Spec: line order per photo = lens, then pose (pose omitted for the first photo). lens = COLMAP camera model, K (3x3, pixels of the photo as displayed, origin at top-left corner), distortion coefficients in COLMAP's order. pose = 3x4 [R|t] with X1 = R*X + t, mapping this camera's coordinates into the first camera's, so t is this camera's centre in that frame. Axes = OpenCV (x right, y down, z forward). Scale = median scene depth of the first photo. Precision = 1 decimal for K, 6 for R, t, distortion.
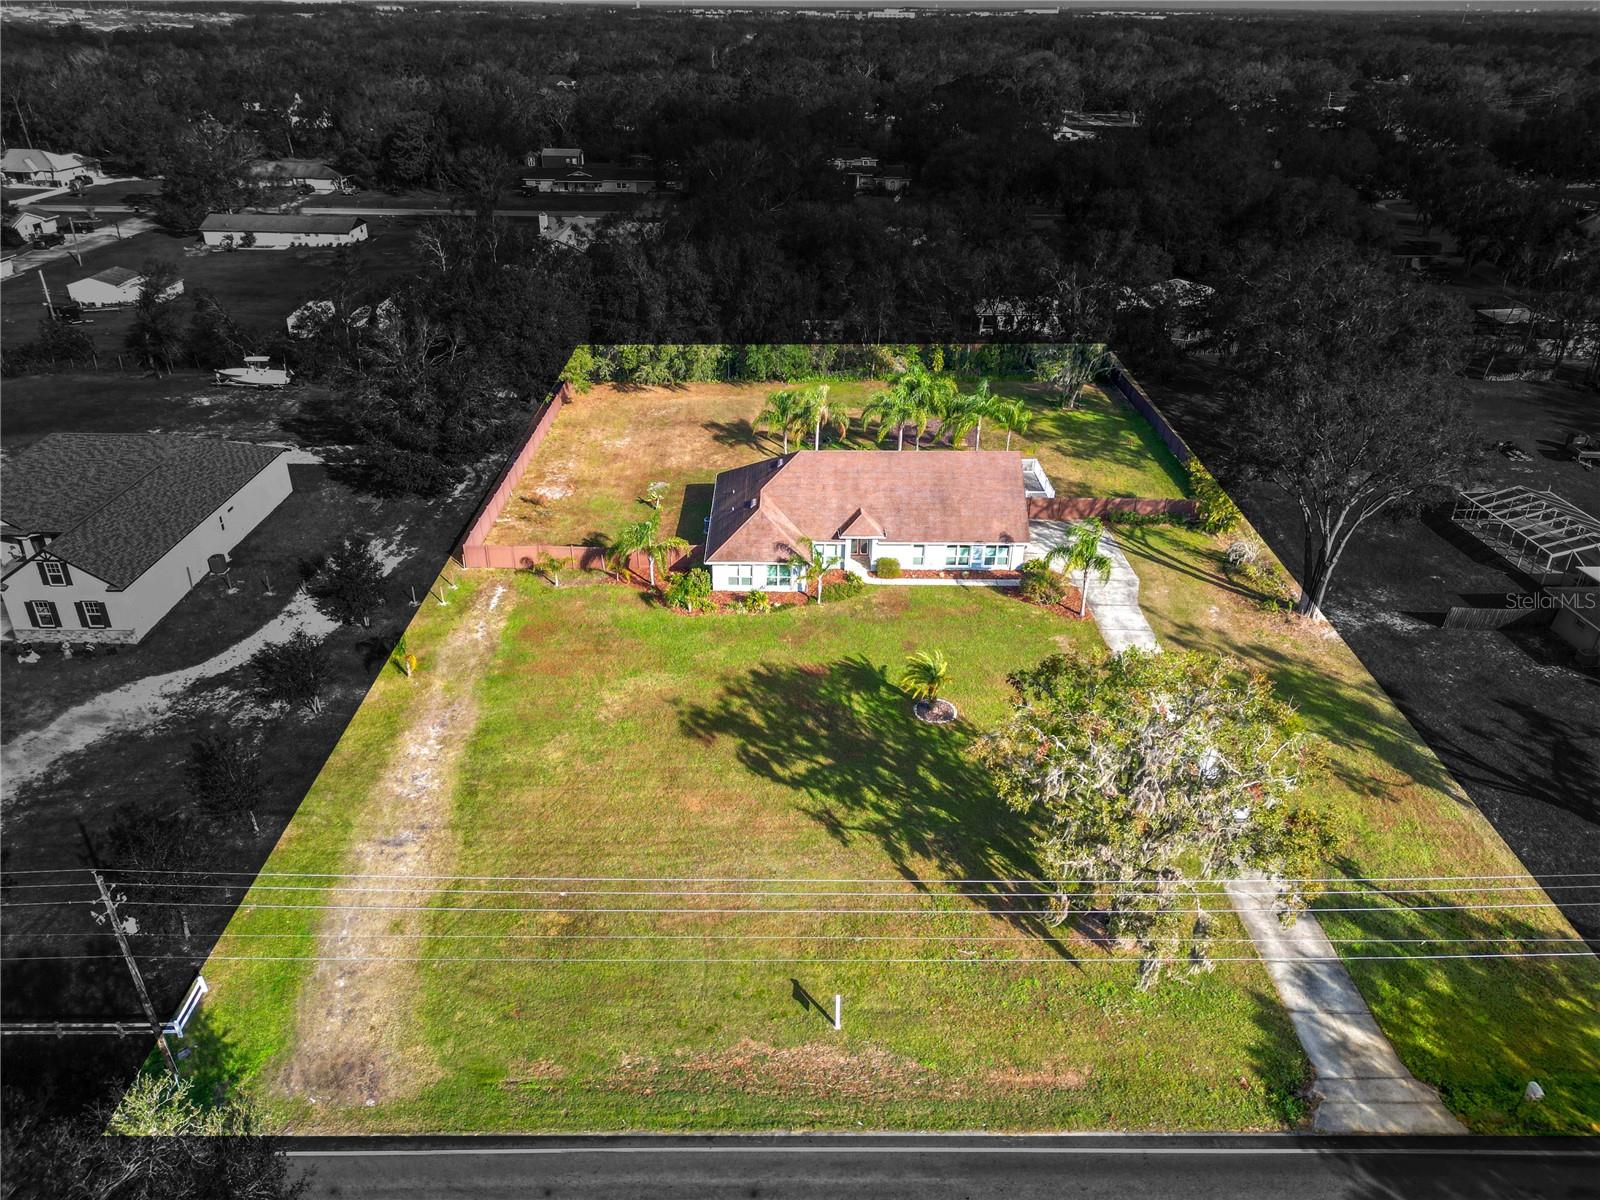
lens RADIAL K [[1114.9, 0, 800.0], [0, 1114.9, 600.0], [0, 0, 1]] dist [0.084617, -0.093206]
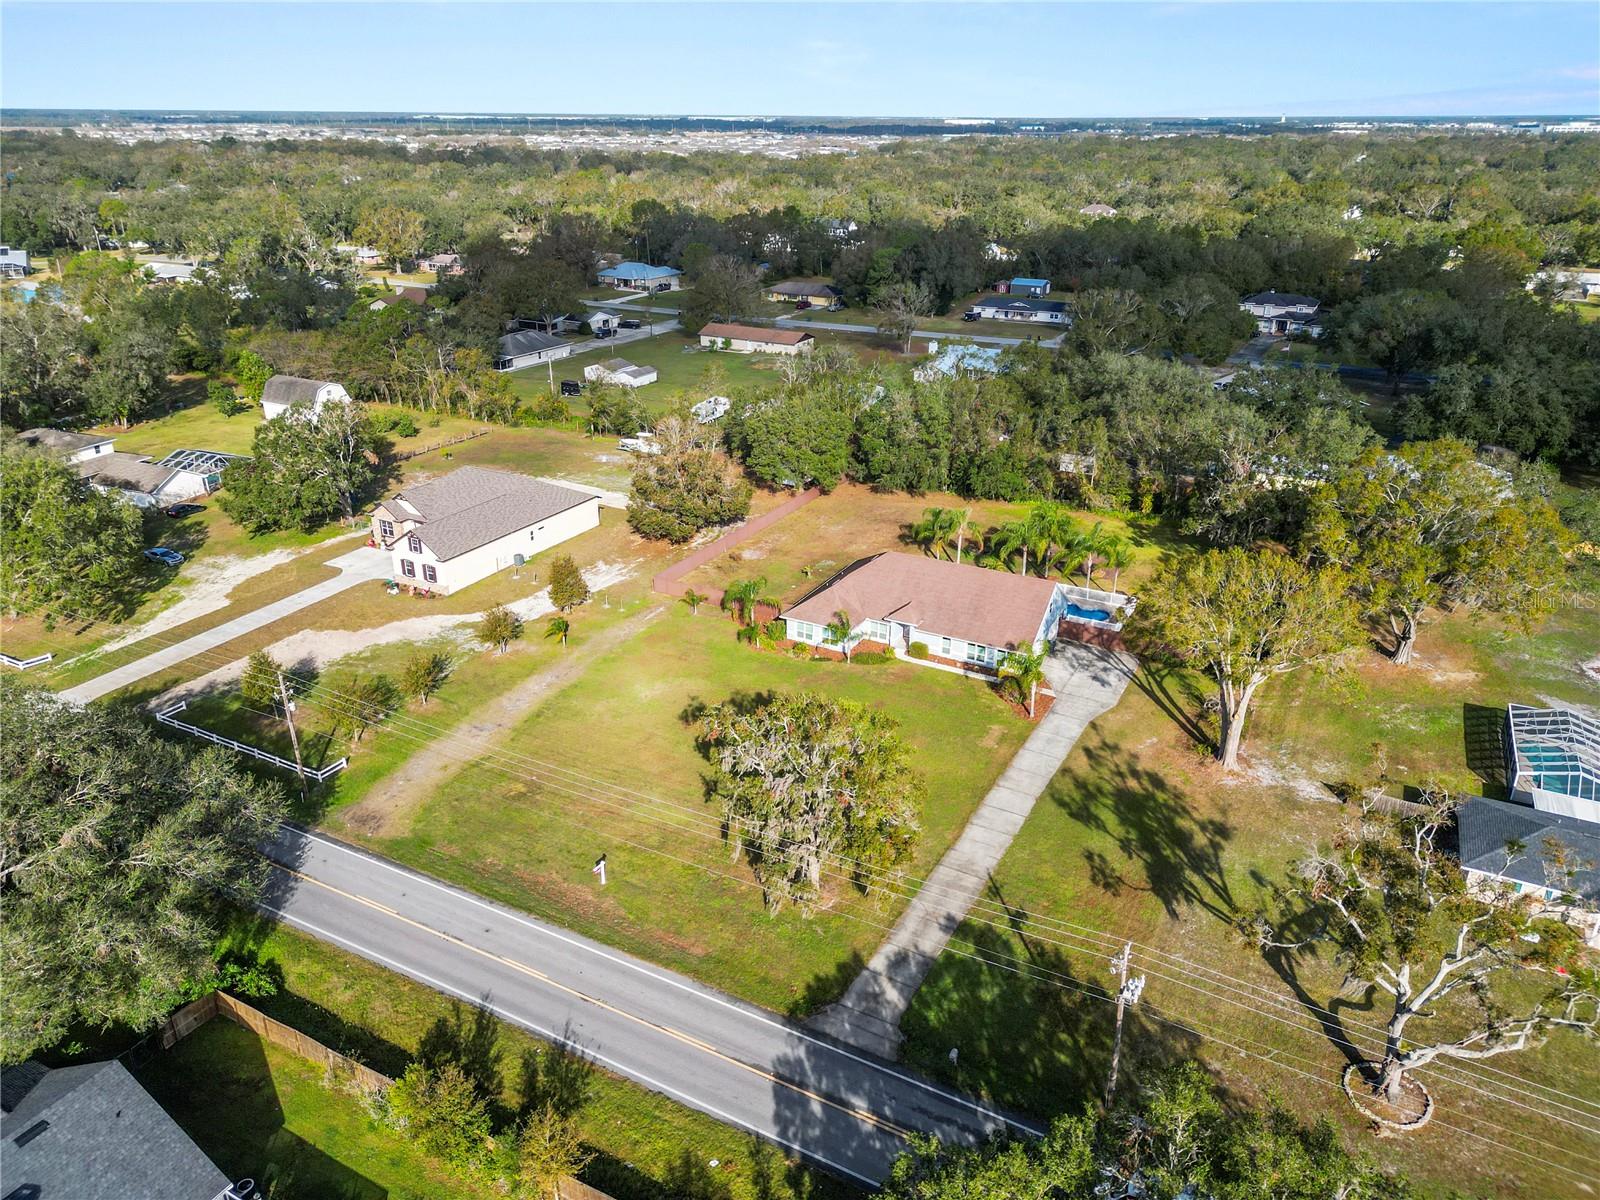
lens RADIAL K [[1114.9, 0, 800.0], [0, 1114.9, 600.0], [0, 0, 1]] dist [0.084617, -0.093206]
pose [[0.874204, 0.184111, -0.449301, 0.554875], [-0.220311, 0.974994, -0.029133, -0.019025], [0.432702, 0.124454, 0.892905, -0.218704]]
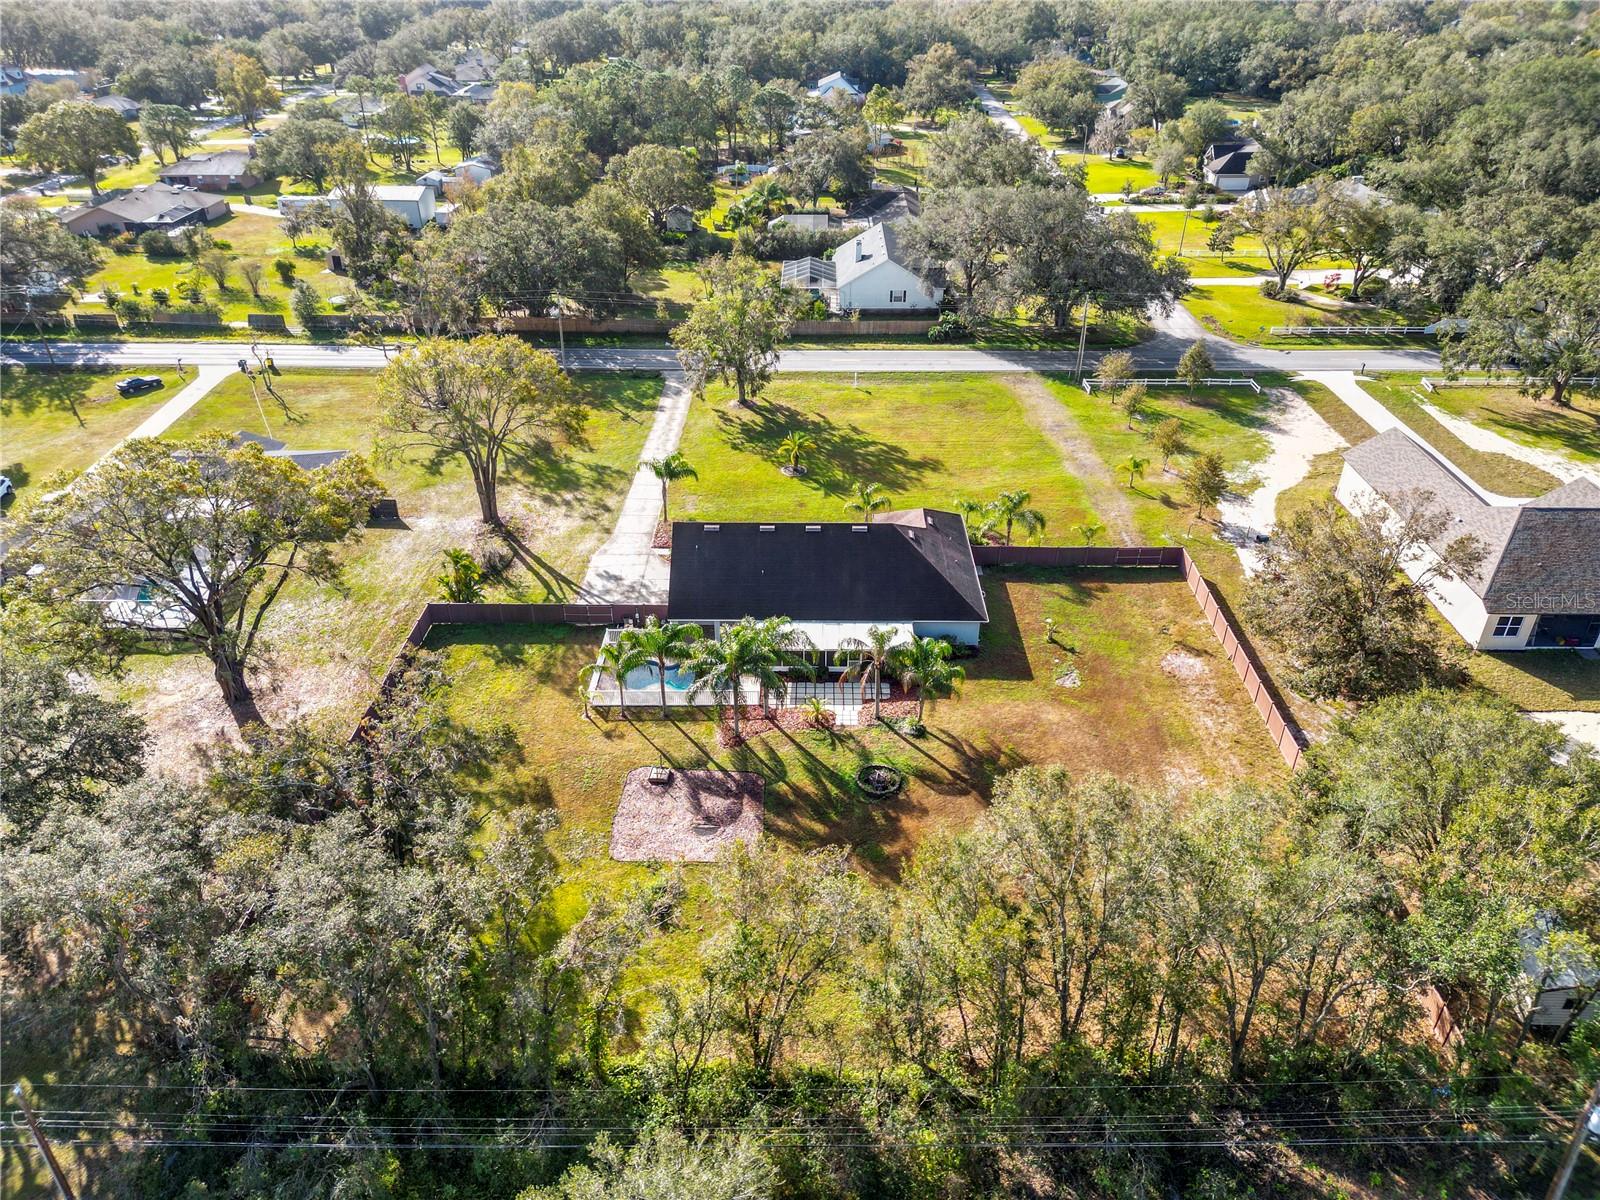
lens RADIAL K [[1114.9, 0, 800.0], [0, 1114.9, 600.0], [0, 0, 1]] dist [0.084617, -0.093206]
pose [[-0.999736, -0.020885, 0.009531, 0.079132], [-0.002488, 0.511307, 0.859394, -1.055634], [-0.022822, 0.859144, -0.511224, 1.733587]]
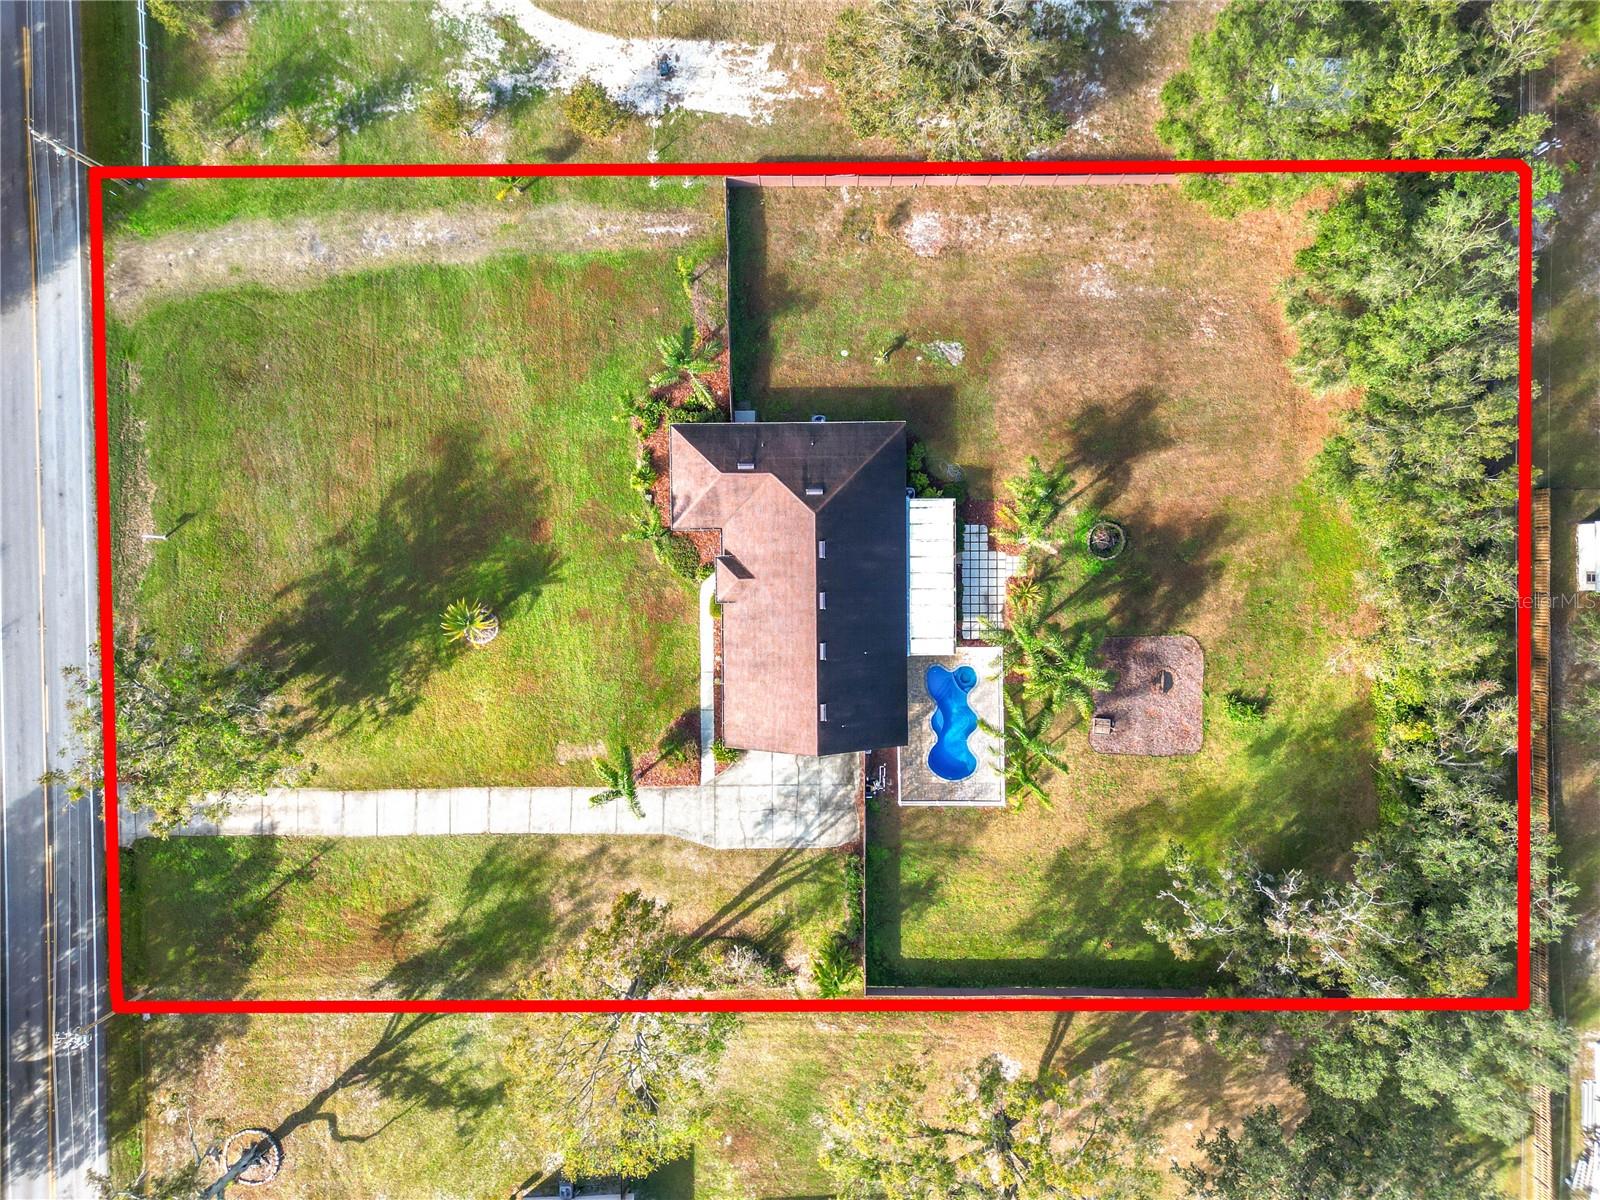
lens RADIAL K [[1114.9, 0, 800.0], [0, 1114.9, 600.0], [0, 0, 1]] dist [0.084617, -0.093206]
pose [[-0.001205, 0.999928, 0.011908, 0.065254], [-0.467184, -0.011091, 0.884090, -1.018892], [0.884159, -0.004498, 0.467164, 0.628244]]
